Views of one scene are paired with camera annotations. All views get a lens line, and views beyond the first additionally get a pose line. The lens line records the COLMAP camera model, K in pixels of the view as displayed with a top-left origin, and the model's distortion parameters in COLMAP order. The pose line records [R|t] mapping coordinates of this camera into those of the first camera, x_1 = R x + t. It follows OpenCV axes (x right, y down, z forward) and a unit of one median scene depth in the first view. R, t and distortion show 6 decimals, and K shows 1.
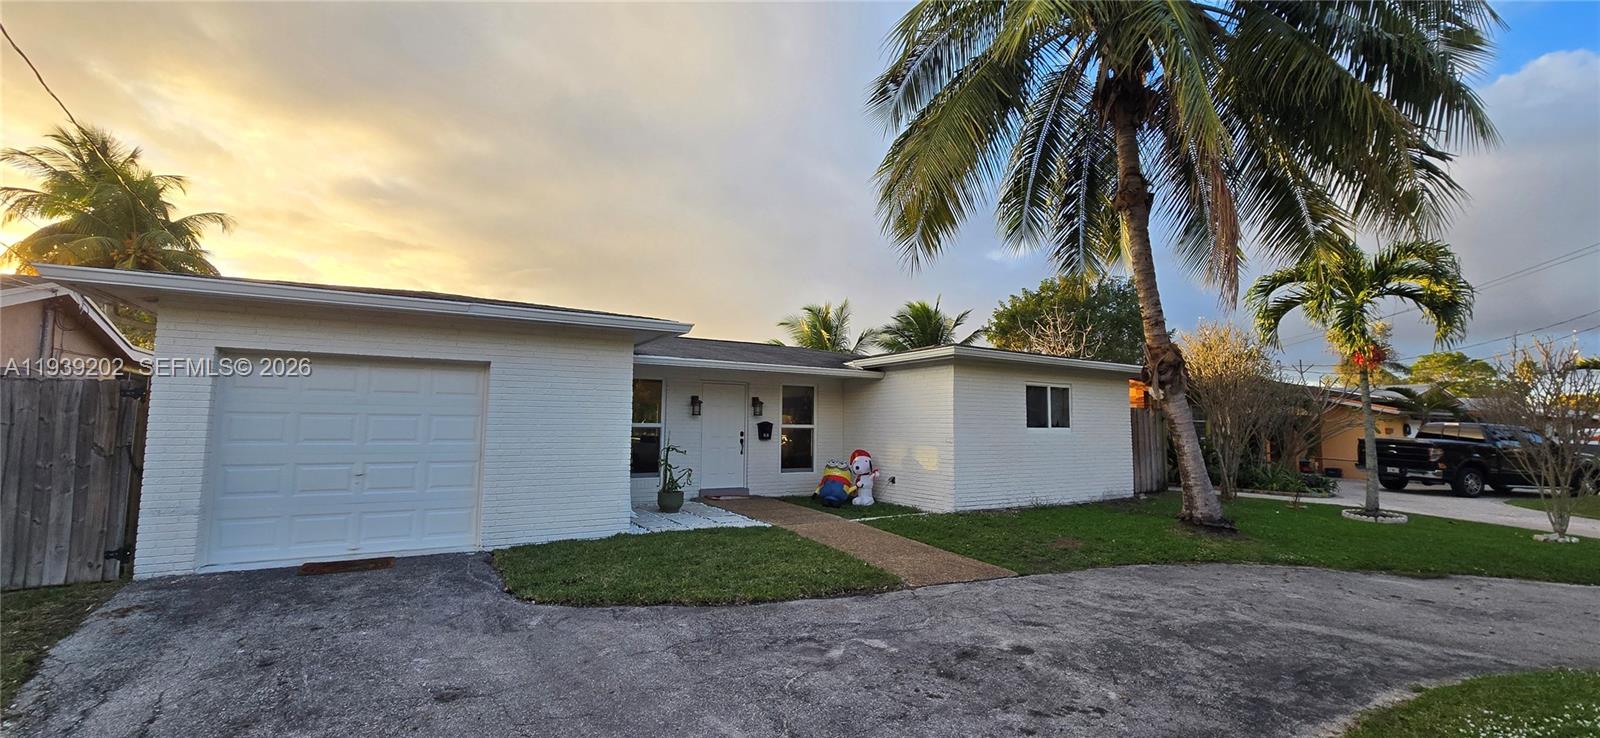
lens RADIAL K [[650.9, 0, 786.6], [0, 650.9, 369.2], [0, 0, 1]] dist [0.006218, -0.000311]
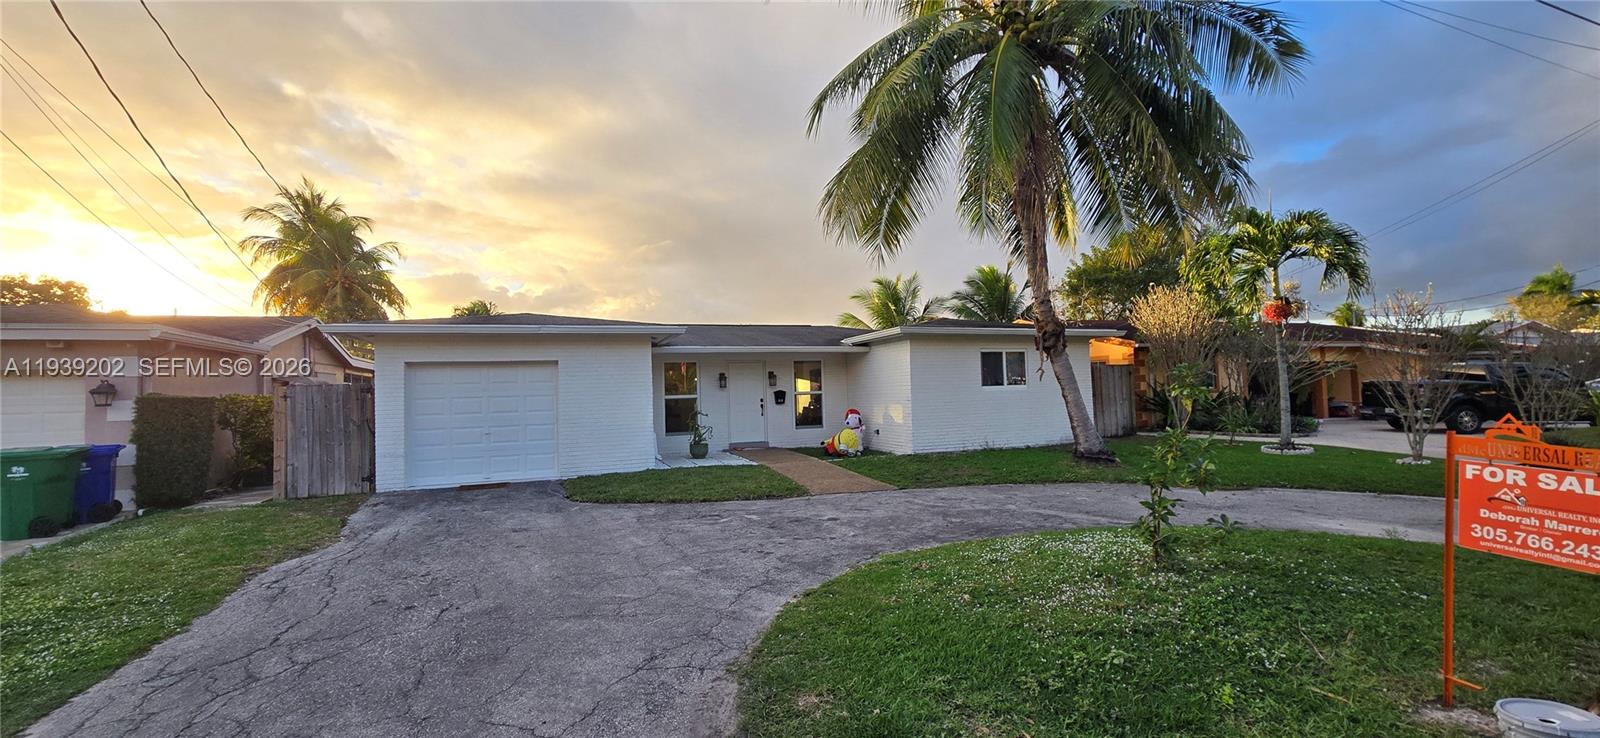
lens RADIAL K [[650.9, 0, 786.6], [0, 650.9, 369.2], [0, 0, 1]] dist [0.006218, -0.000311]
pose [[0.981861, -0.047438, -0.183570, 0.246060], [0.056539, 0.997401, 0.044661, -0.019295], [0.180974, -0.054230, 0.981992, -0.290192]]
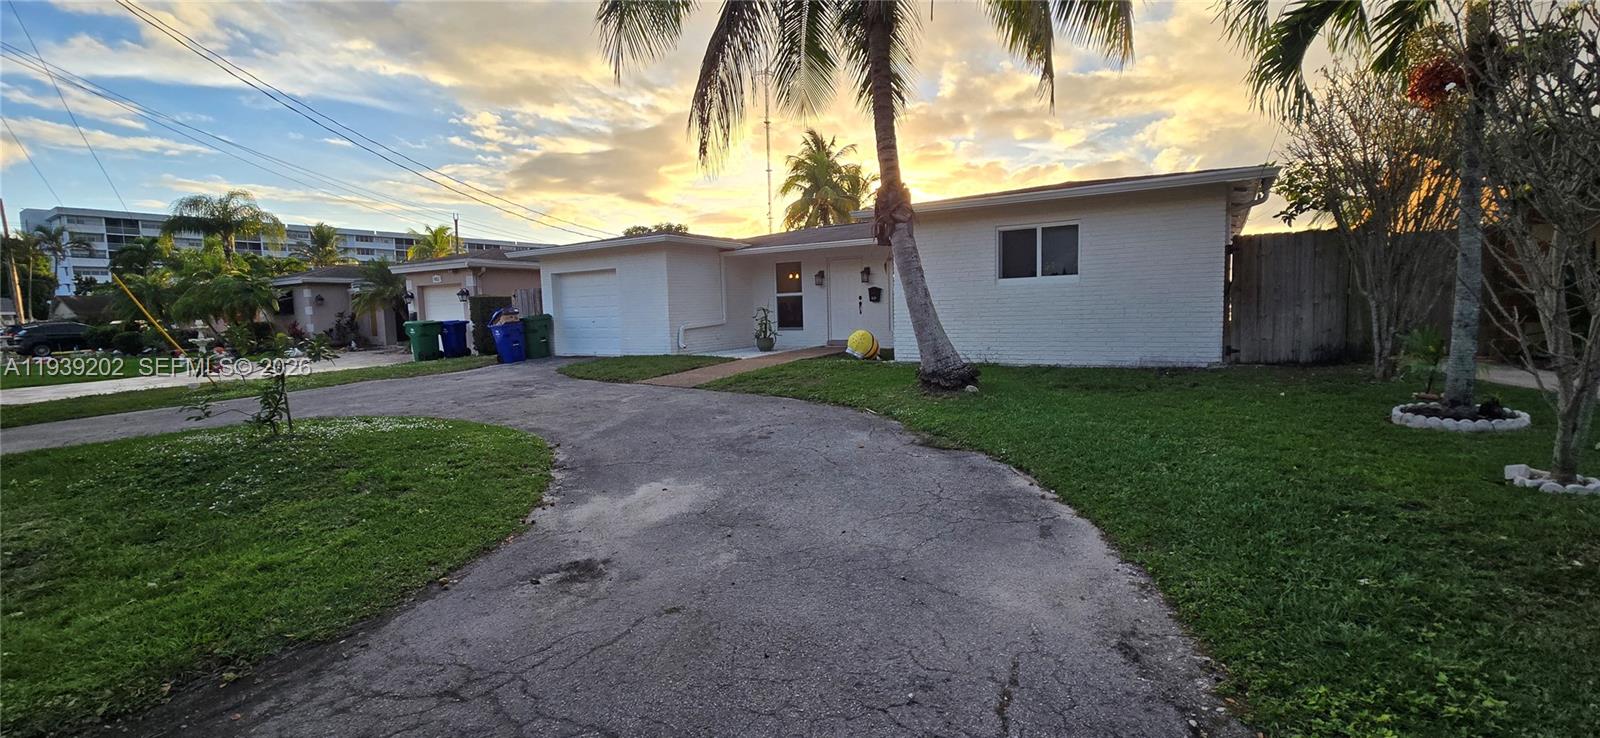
lens RADIAL K [[650.9, 0, 786.6], [0, 650.9, 369.2], [0, 0, 1]] dist [0.006218, -0.000311]
pose [[0.442728, 0.060274, -0.894628, 1.111186], [0.110413, 0.986480, 0.121102, 0.075544], [0.889832, -0.152394, 0.430087, 0.351277]]
